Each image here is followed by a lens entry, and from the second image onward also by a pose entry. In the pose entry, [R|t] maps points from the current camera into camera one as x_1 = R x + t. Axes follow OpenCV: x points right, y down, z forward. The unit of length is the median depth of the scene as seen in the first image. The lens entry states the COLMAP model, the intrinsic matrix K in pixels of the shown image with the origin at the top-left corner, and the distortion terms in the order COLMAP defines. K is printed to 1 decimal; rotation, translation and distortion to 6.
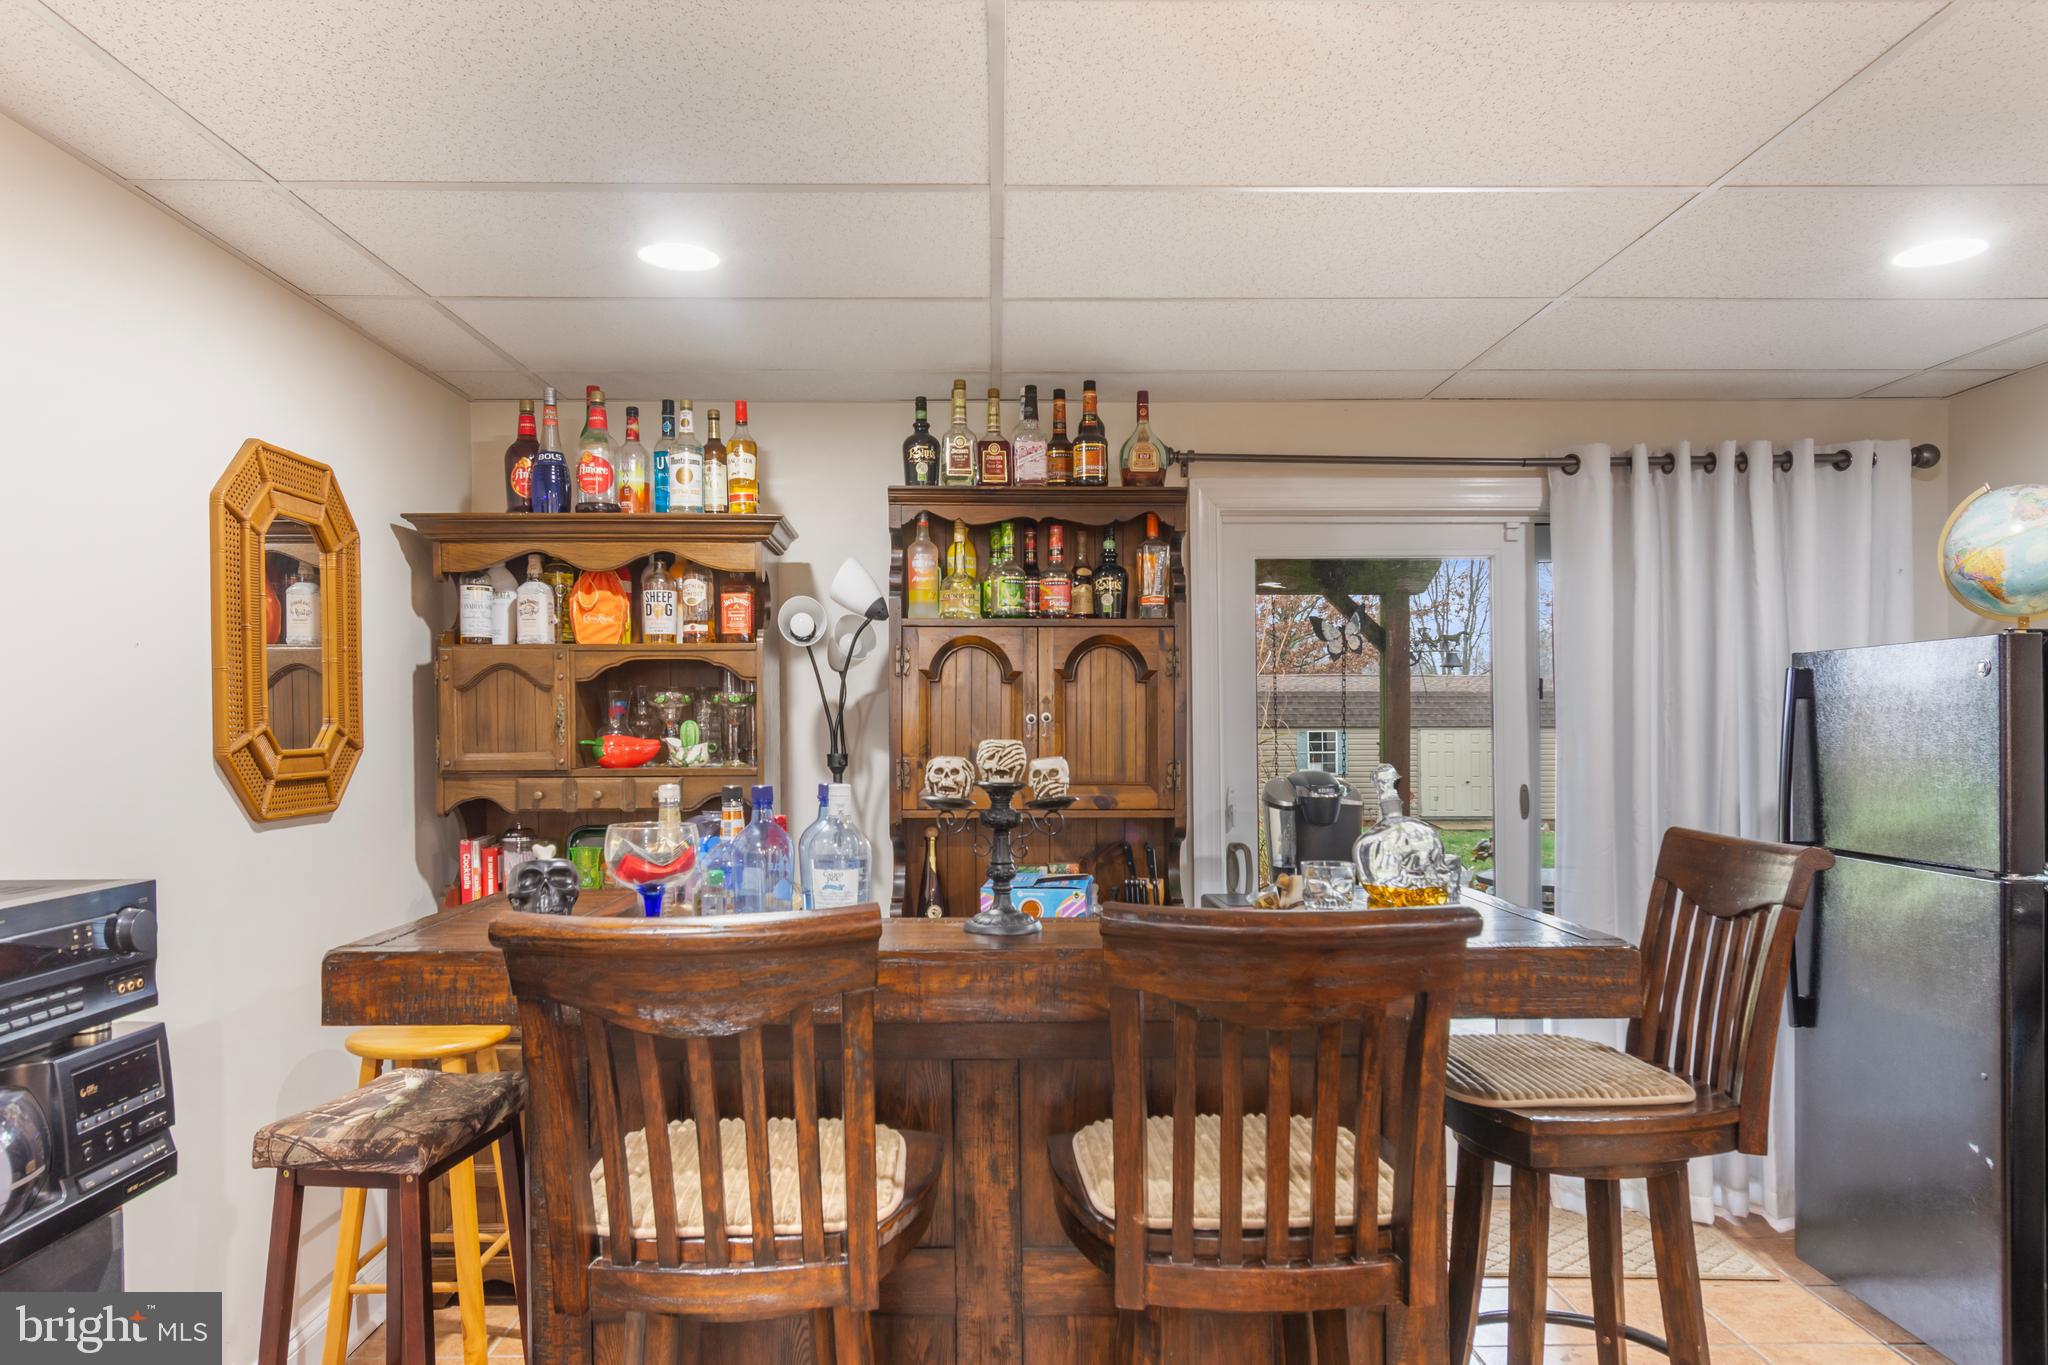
lens RADIAL K [[1328.5, 0, 1018.7], [0, 1328.5, 735.7], [0, 0, 1]] dist [-0.003172, -0.000398]
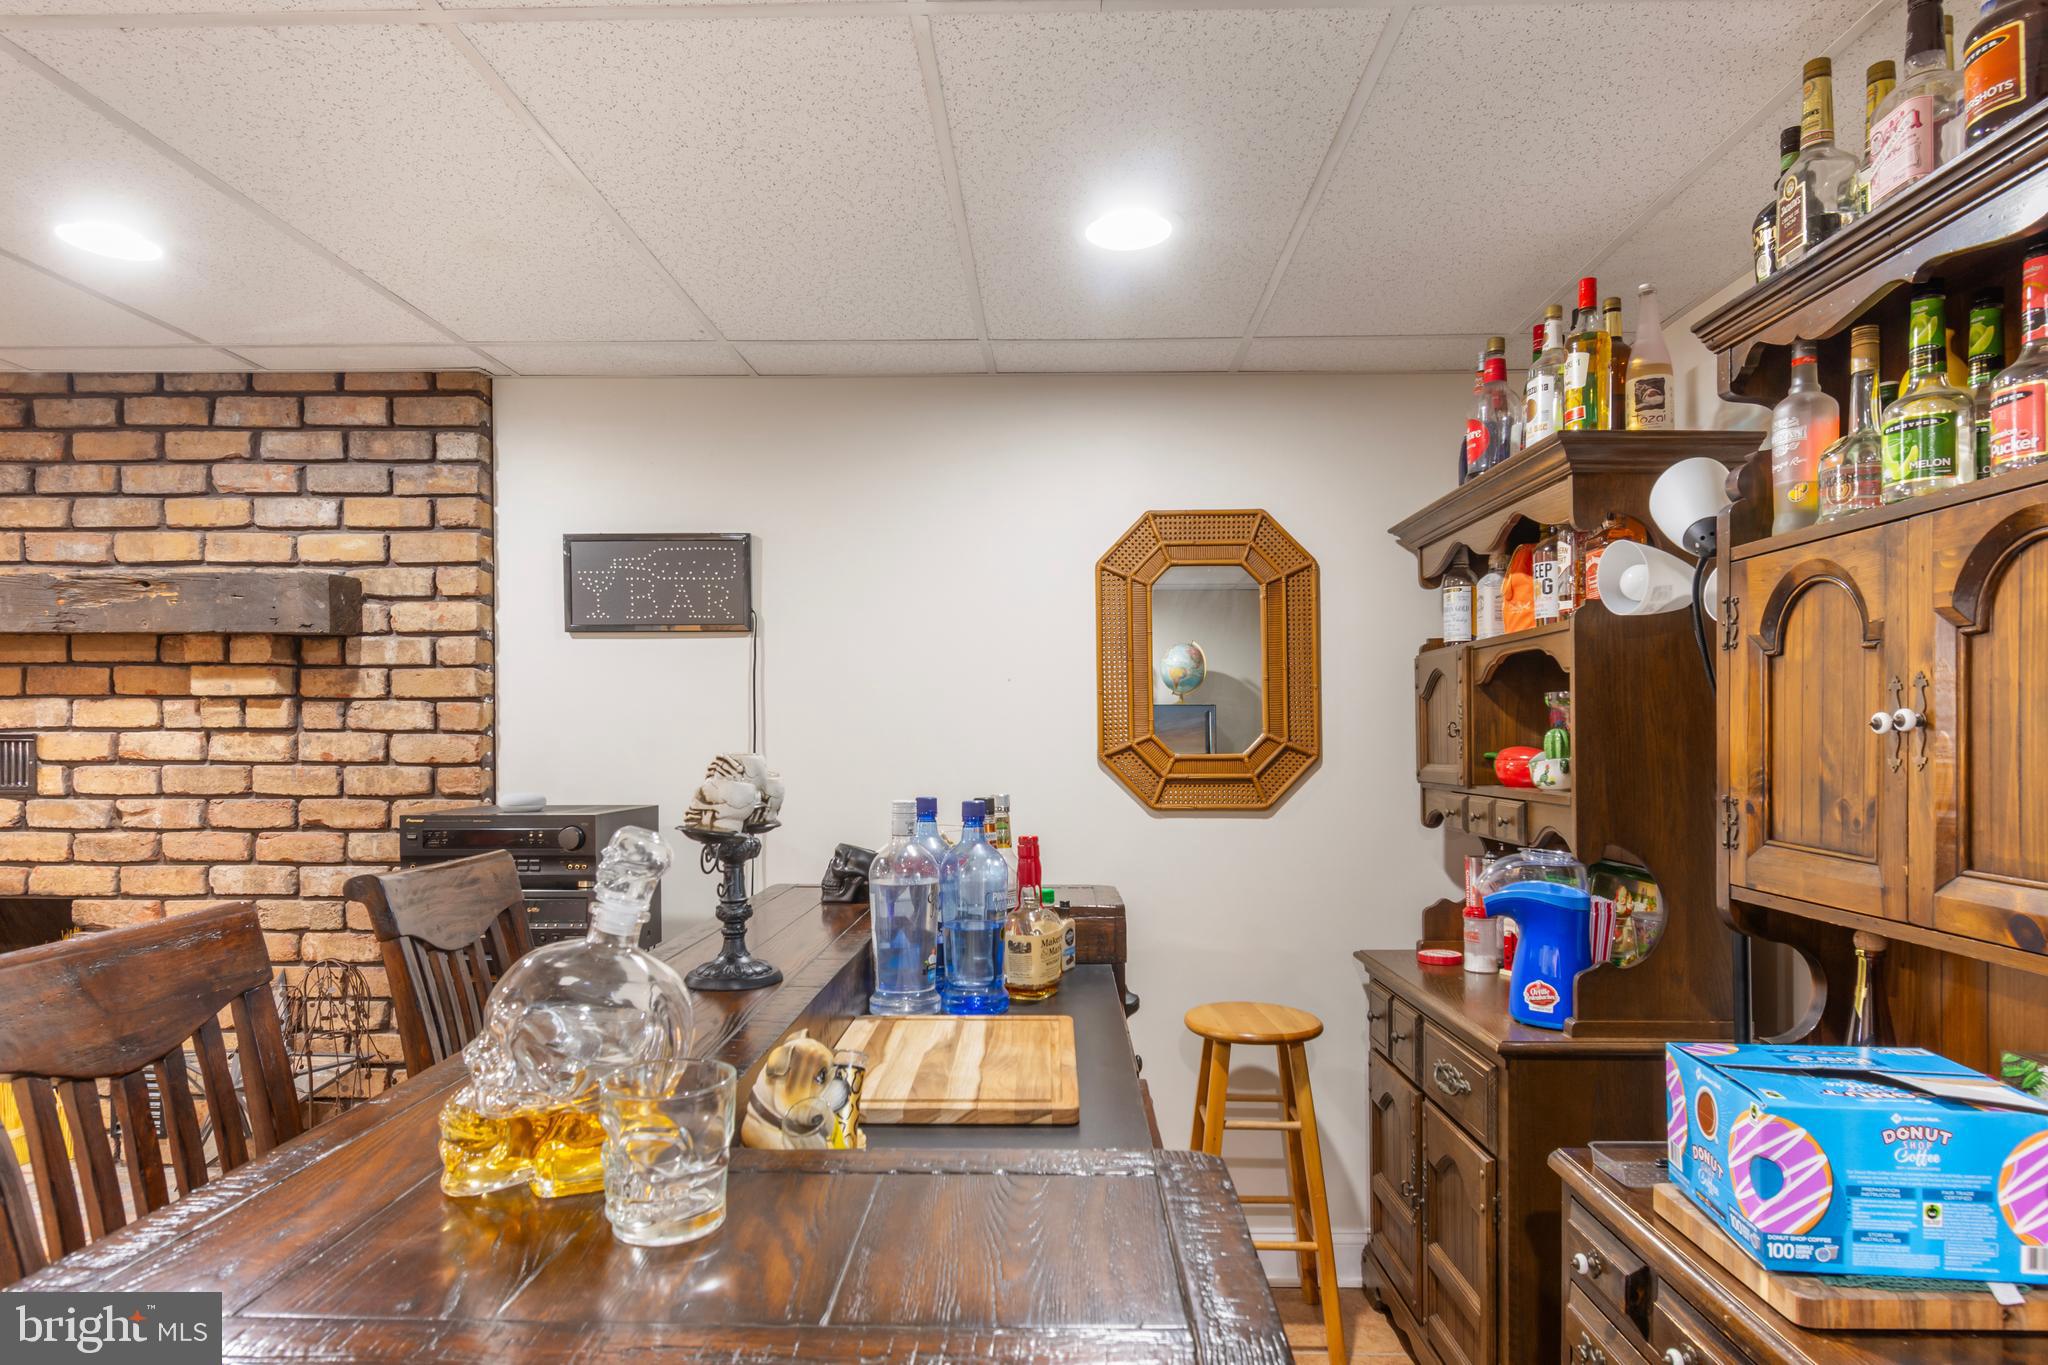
lens RADIAL K [[1174.6, 0, 1027.9], [0, 1174.6, 748.2], [0, 0, 1]] dist [-0.000512, -0.001978]
pose [[-0.038903, 0.011868, -0.999173, 0.437582], [-0.008668, 0.999888, 0.012214, -0.006103], [0.999205, 0.009136, -0.038796, 0.727942]]
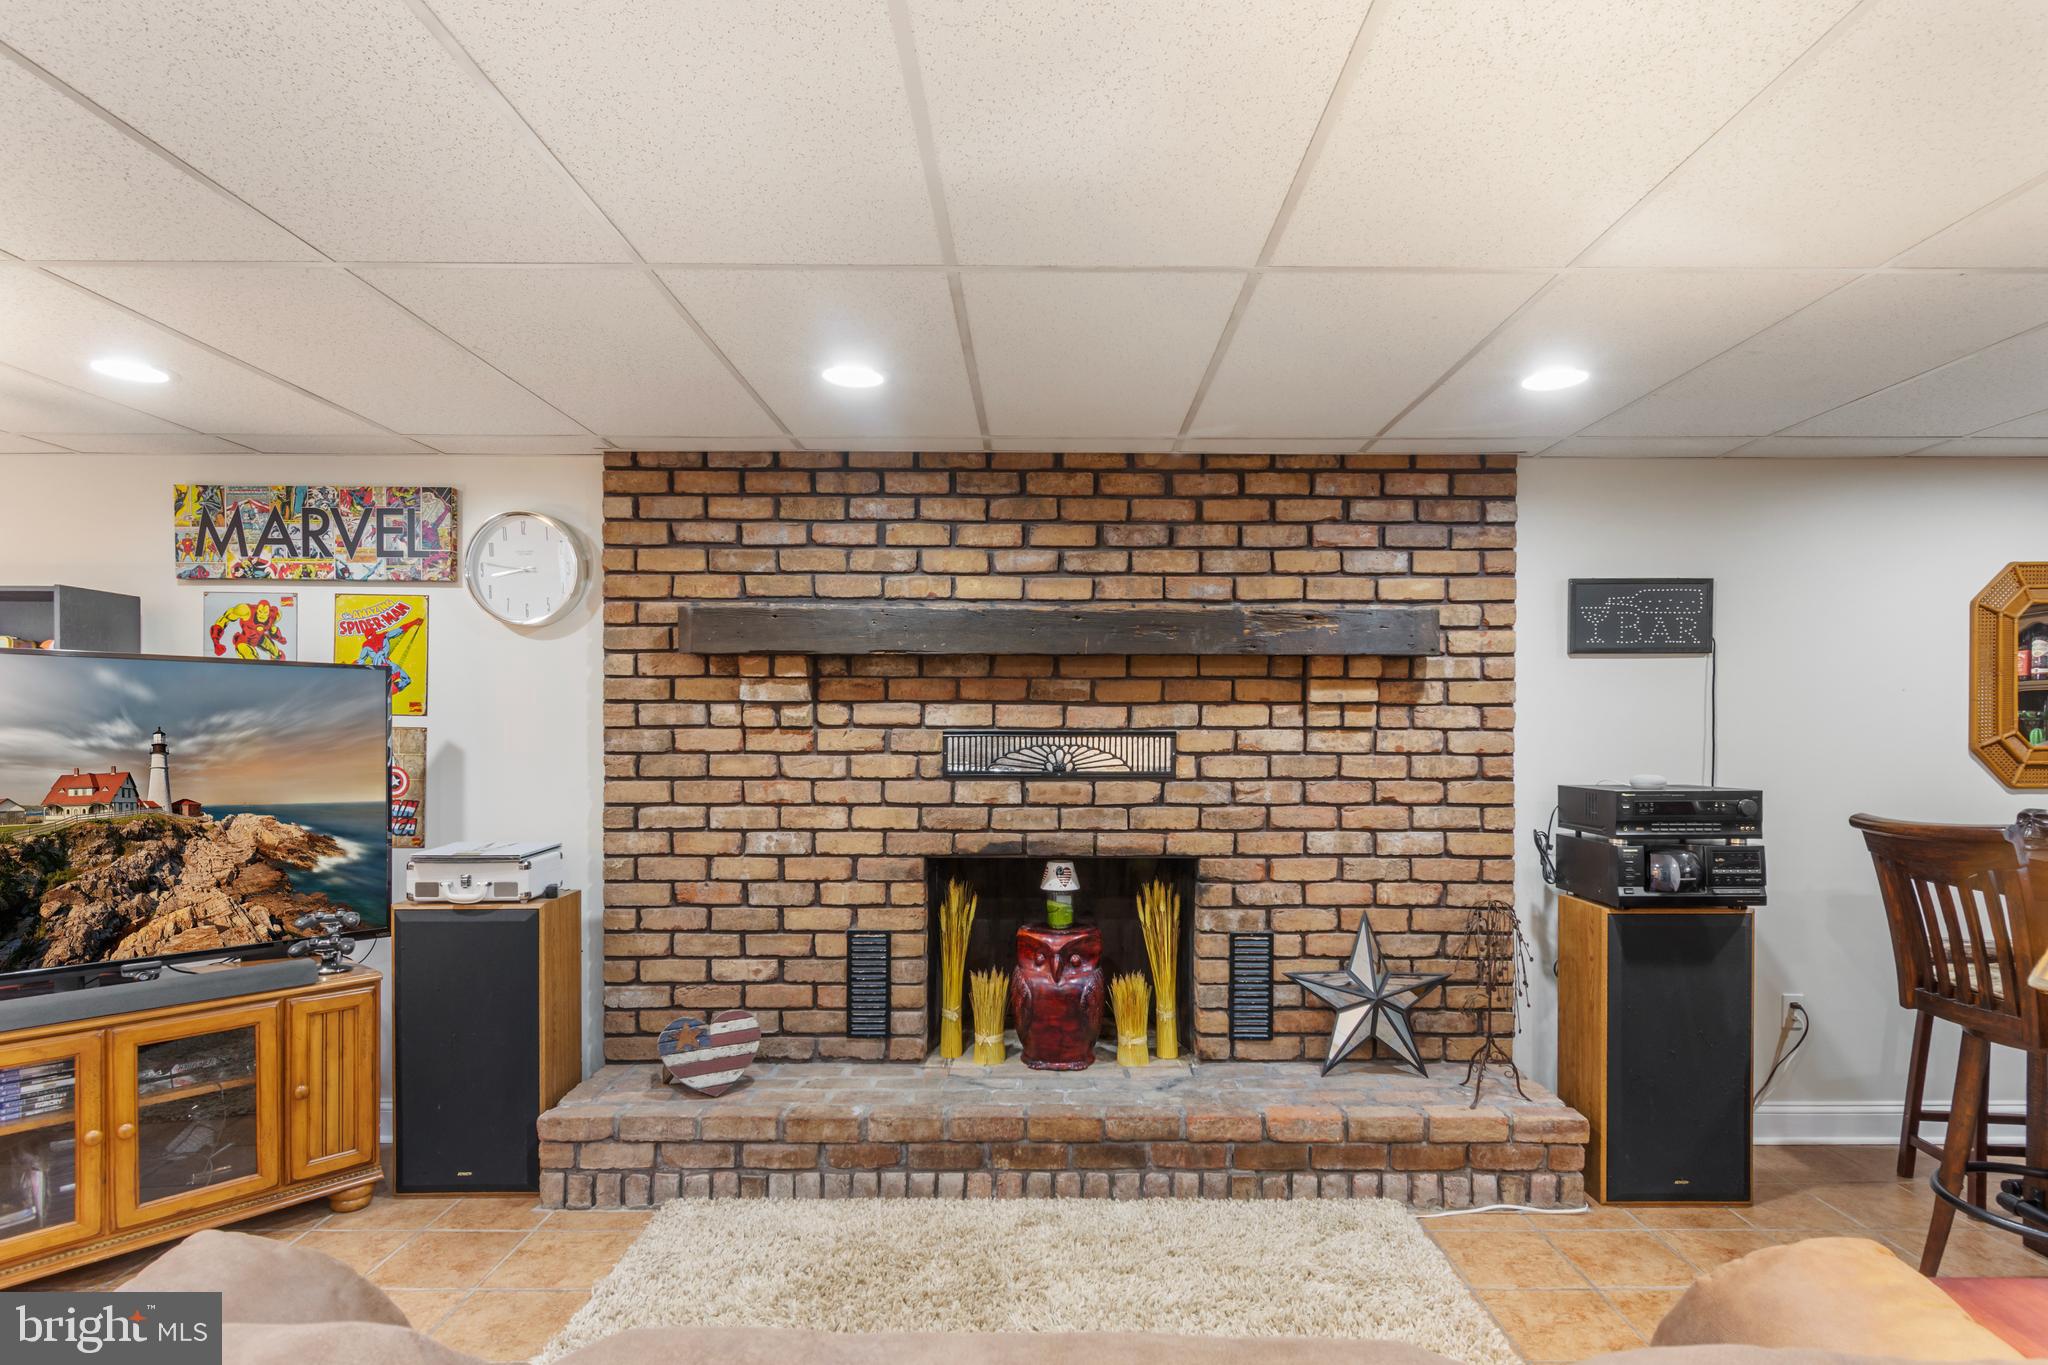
lens RADIAL K [[1059.9, 0, 1038.0], [0, 1059.9, 758.2], [0, 0, 1]] dist [0.001988, -0.000488]
pose [[-0.018703, 0.024988, -0.999513, 0.627695], [-0.007799, 0.999654, 0.025137, 0.001527], [0.999795, 0.008265, -0.018501, -0.166087]]
